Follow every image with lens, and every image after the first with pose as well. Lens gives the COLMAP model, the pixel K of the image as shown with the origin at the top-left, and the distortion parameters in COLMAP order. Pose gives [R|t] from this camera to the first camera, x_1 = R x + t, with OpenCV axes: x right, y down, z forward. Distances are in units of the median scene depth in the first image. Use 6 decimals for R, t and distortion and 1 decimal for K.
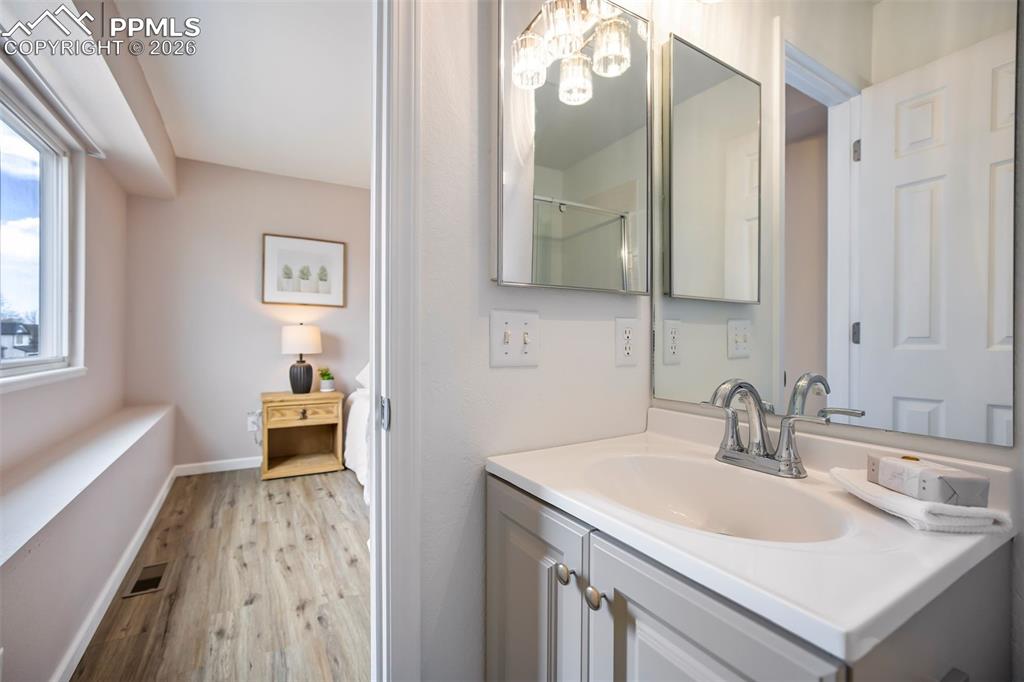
lens RADIAL K [[443.7, 0, 504.7], [0, 443.7, 335.6], [0, 0, 1]] dist [-0.035811, 0.013796]
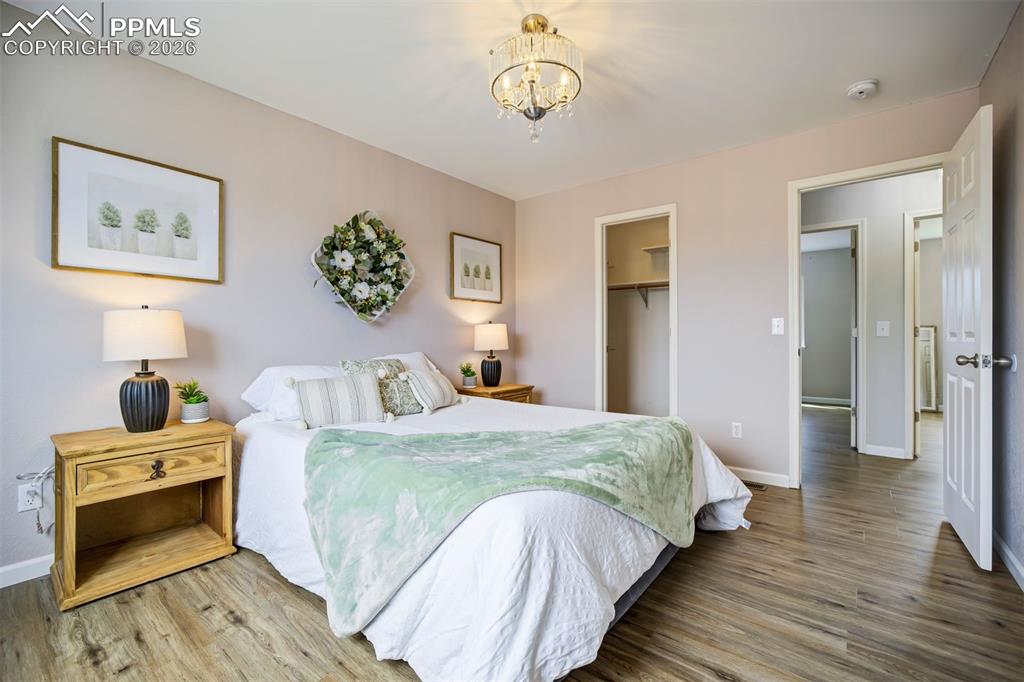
lens RADIAL K [[441.1, 0, 512.9], [0, 441.1, 335.8], [0, 0, 1]] dist [-0.023658, 0.011353]
pose [[0.934922, -0.001252, 0.354851, -0.235582], [0.000057, 0.999994, 0.003378, 0.008679], [-0.354853, -0.003138, 0.934917, 0.331042]]
